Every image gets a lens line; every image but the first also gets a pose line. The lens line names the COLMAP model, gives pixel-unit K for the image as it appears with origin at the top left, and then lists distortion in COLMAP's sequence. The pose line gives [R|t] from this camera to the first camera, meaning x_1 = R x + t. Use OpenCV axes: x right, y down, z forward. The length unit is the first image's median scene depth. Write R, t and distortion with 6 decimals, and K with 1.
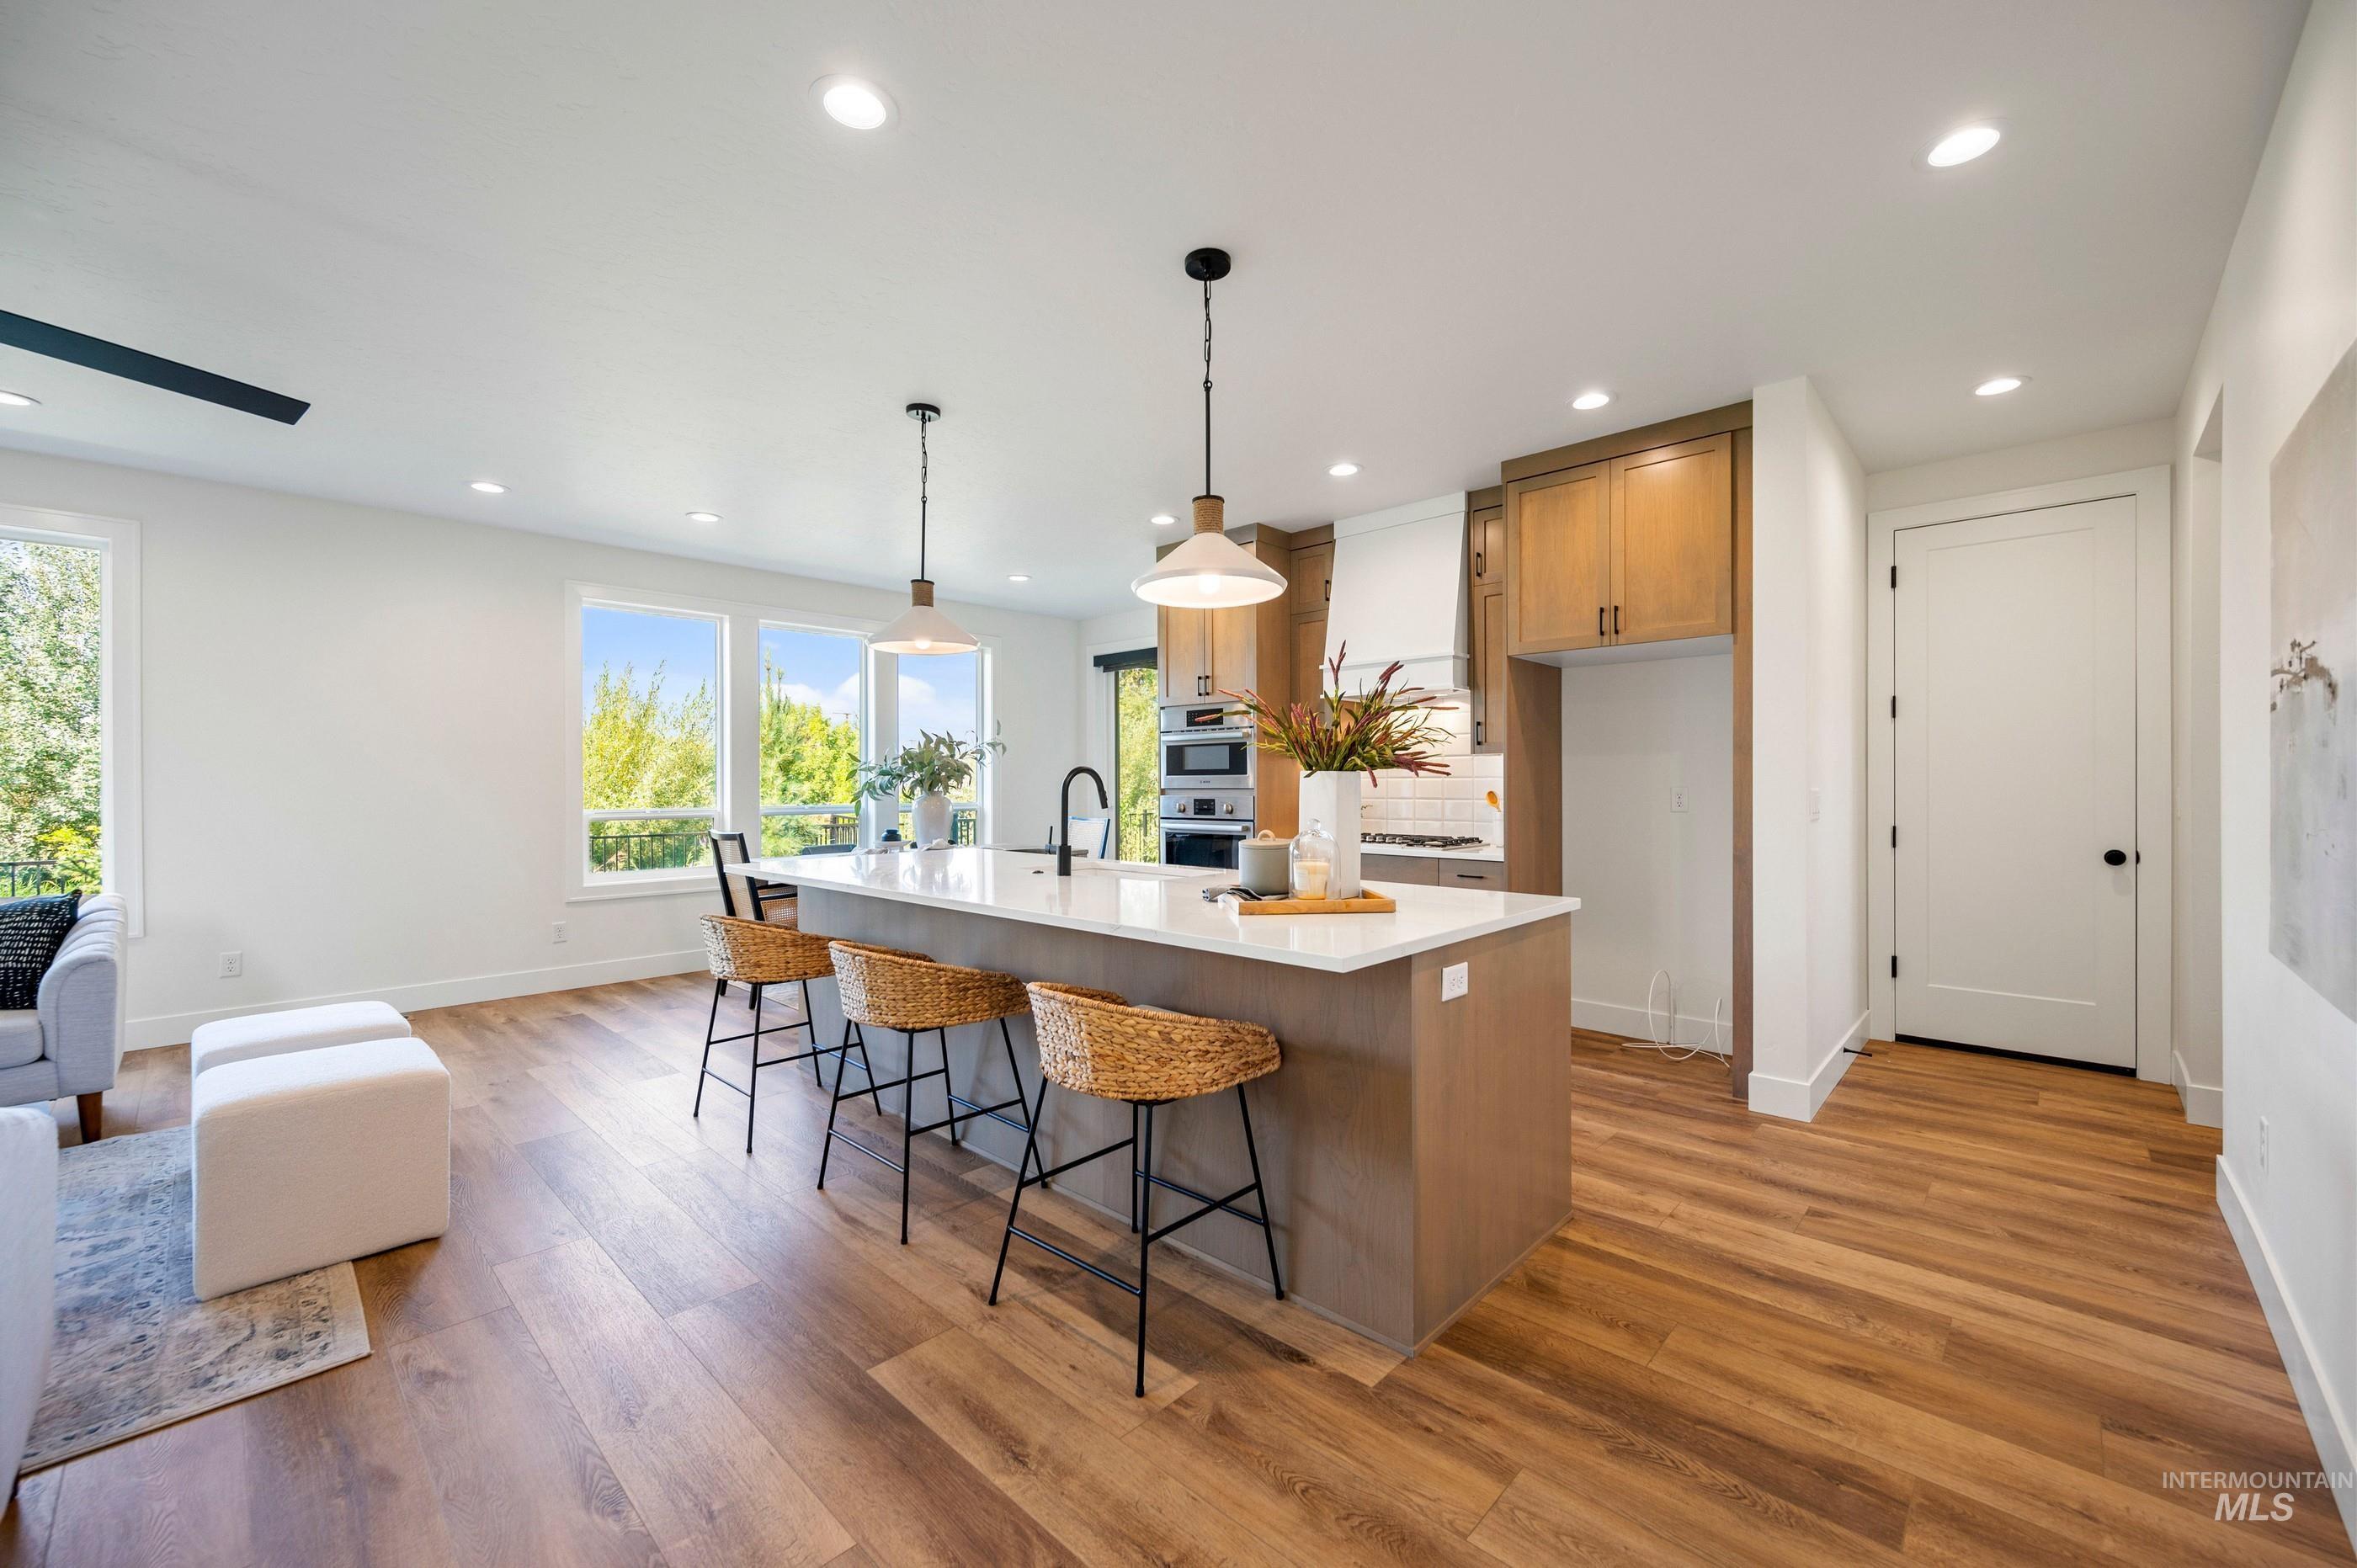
lens RADIAL K [[937.4, 0, 1182.7], [0, 937.4, 790.0], [0, 0, 1]] dist [-0.000068, -0.000069]
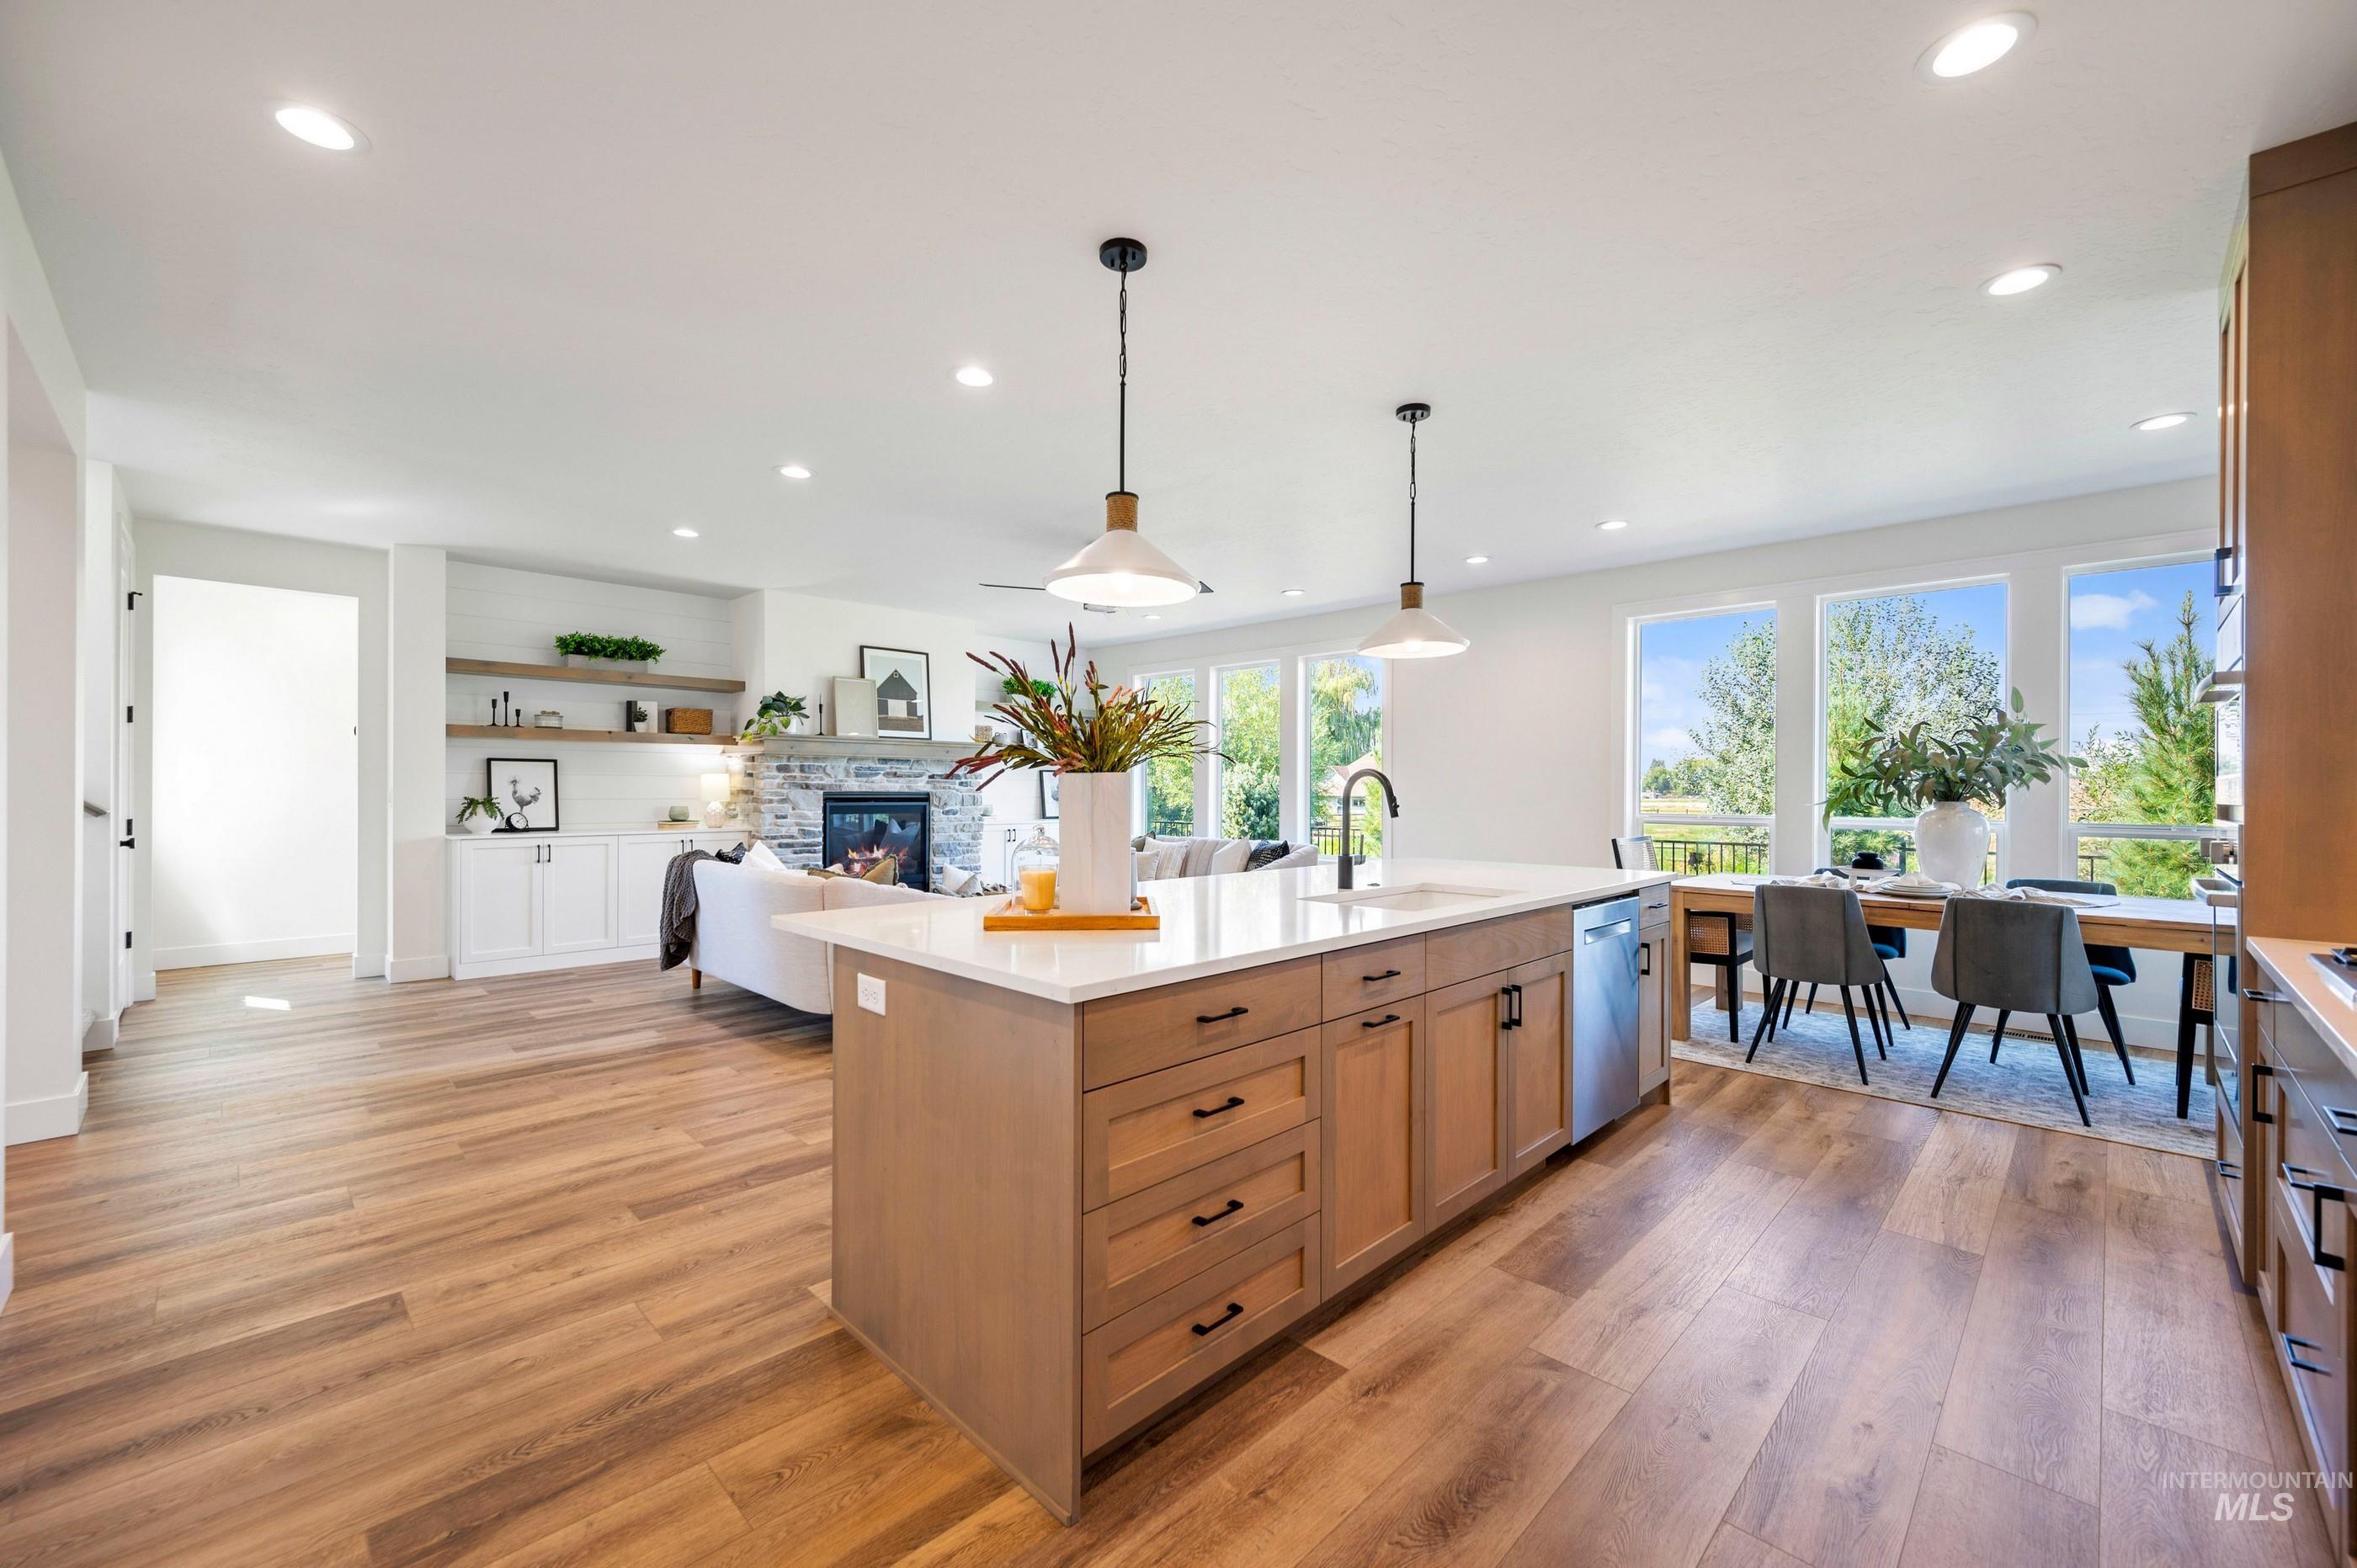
lens RADIAL K [[937.4, 0, 1183.4], [0, 937.4, 782.9], [0, 0, 1]] dist [-0.000068, -0.000069]
pose [[-0.025393, -0.003545, -0.999671, 1.500793], [-0.006596, 0.999973, -0.003379, -0.012774], [0.999656, 0.006508, -0.025415, 1.621356]]
